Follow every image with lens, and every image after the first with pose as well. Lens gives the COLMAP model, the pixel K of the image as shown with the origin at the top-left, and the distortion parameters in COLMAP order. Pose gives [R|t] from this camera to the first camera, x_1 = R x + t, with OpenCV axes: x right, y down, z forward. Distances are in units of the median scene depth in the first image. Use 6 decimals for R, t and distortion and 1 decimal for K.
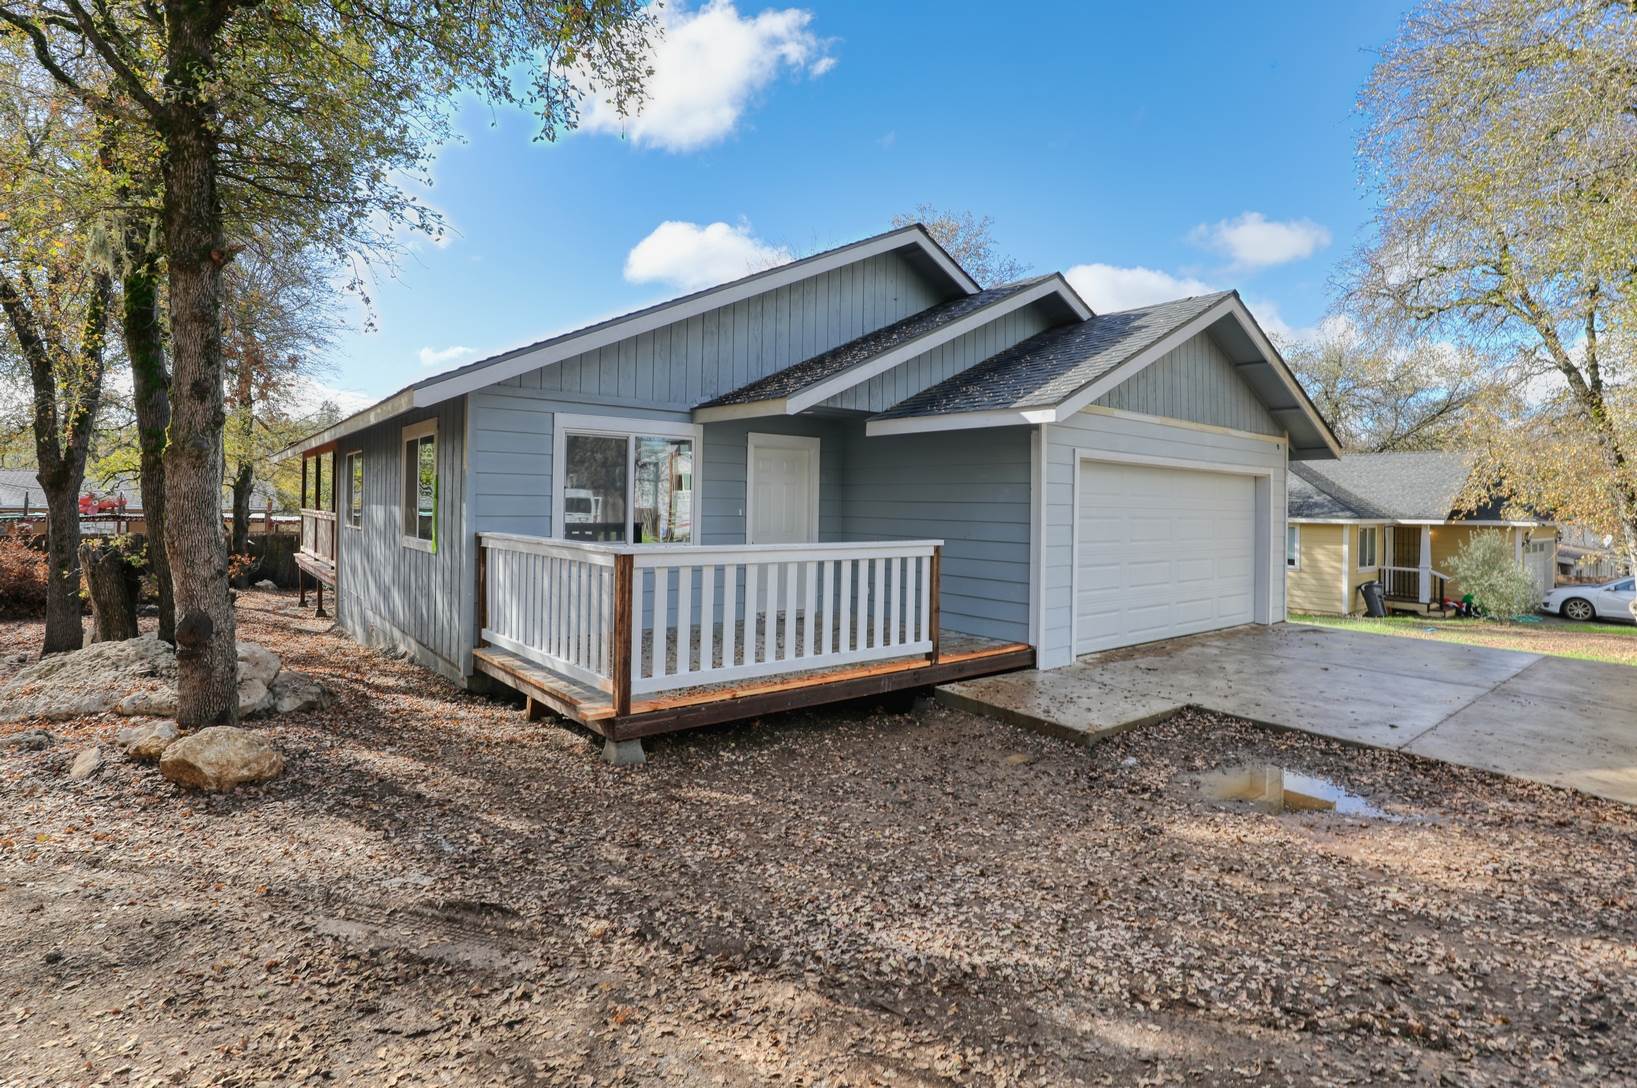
lens RADIAL K [[789.2, 0, 825.0], [0, 789.2, 496.1], [0, 0, 1]] dist [-0.031346, -0.000500]
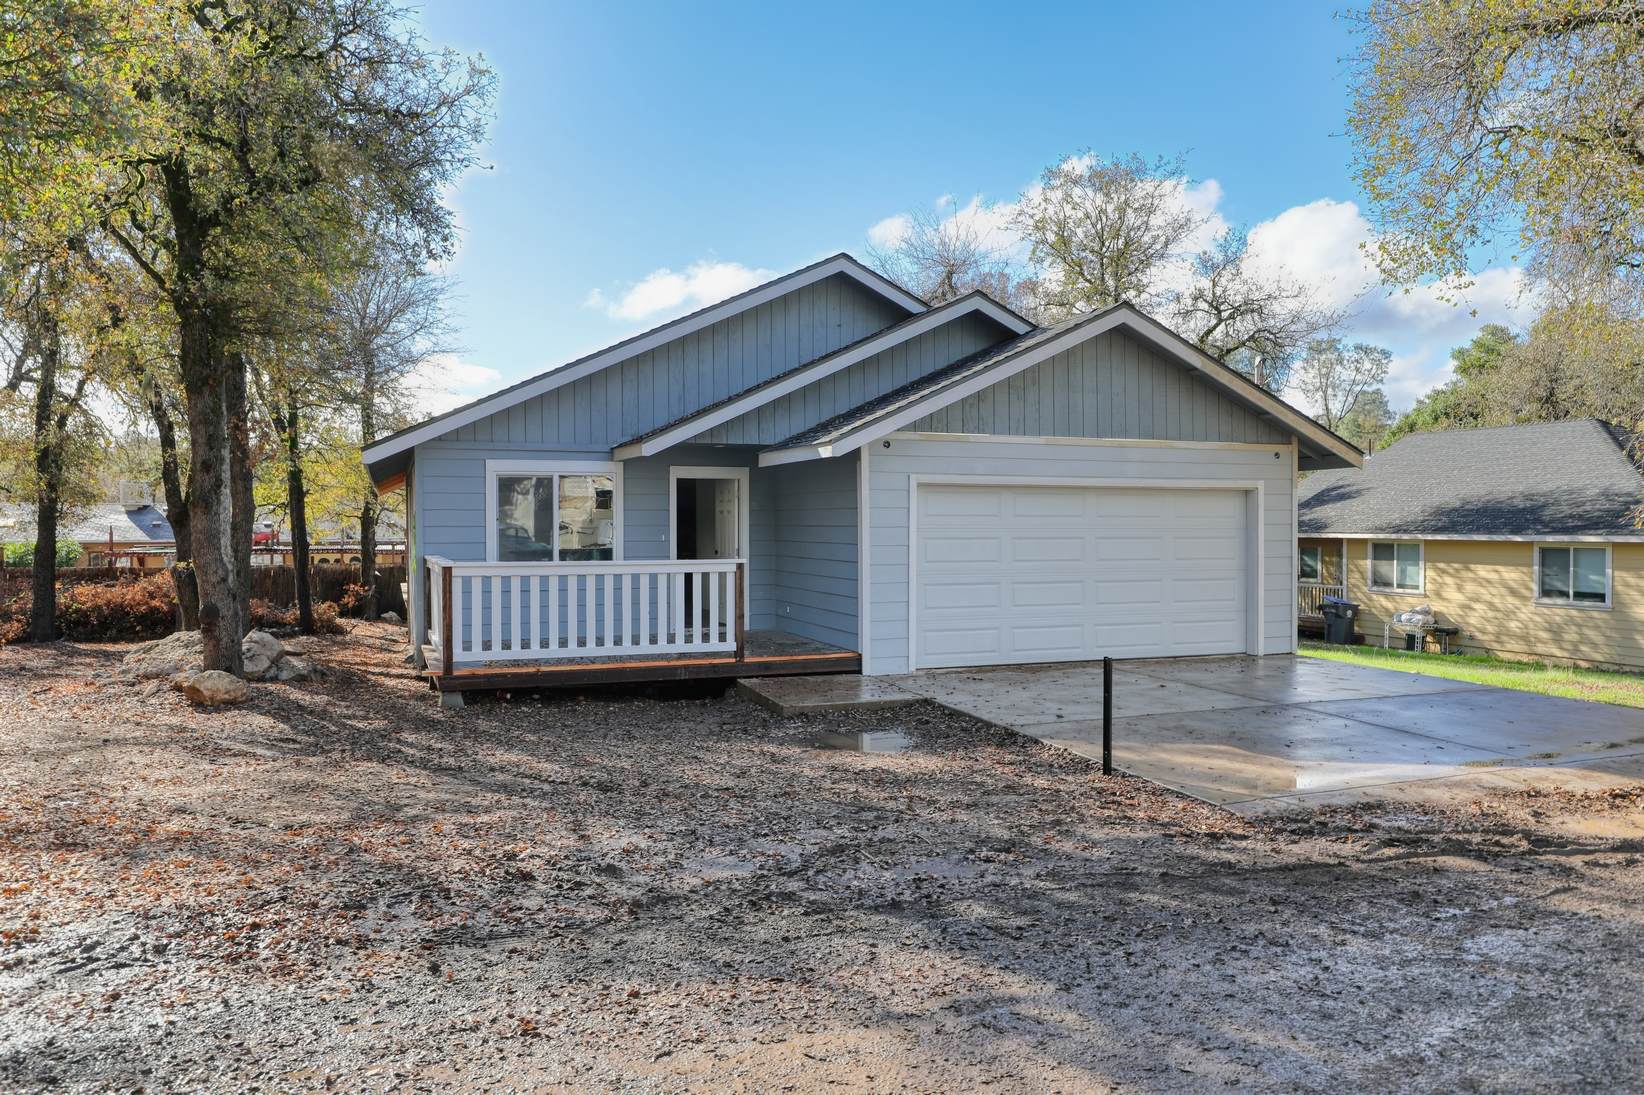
lens RADIAL K [[1093.6, 0, 822.0], [0, 1093.6, 547.5], [0, 0, 1]] dist [0.001960, 0.000108]
pose [[0.952963, -0.009363, -0.302943, 0.687248], [0.018328, 0.999474, 0.026764, -0.003251], [0.302533, -0.031057, 0.952633, -0.493248]]
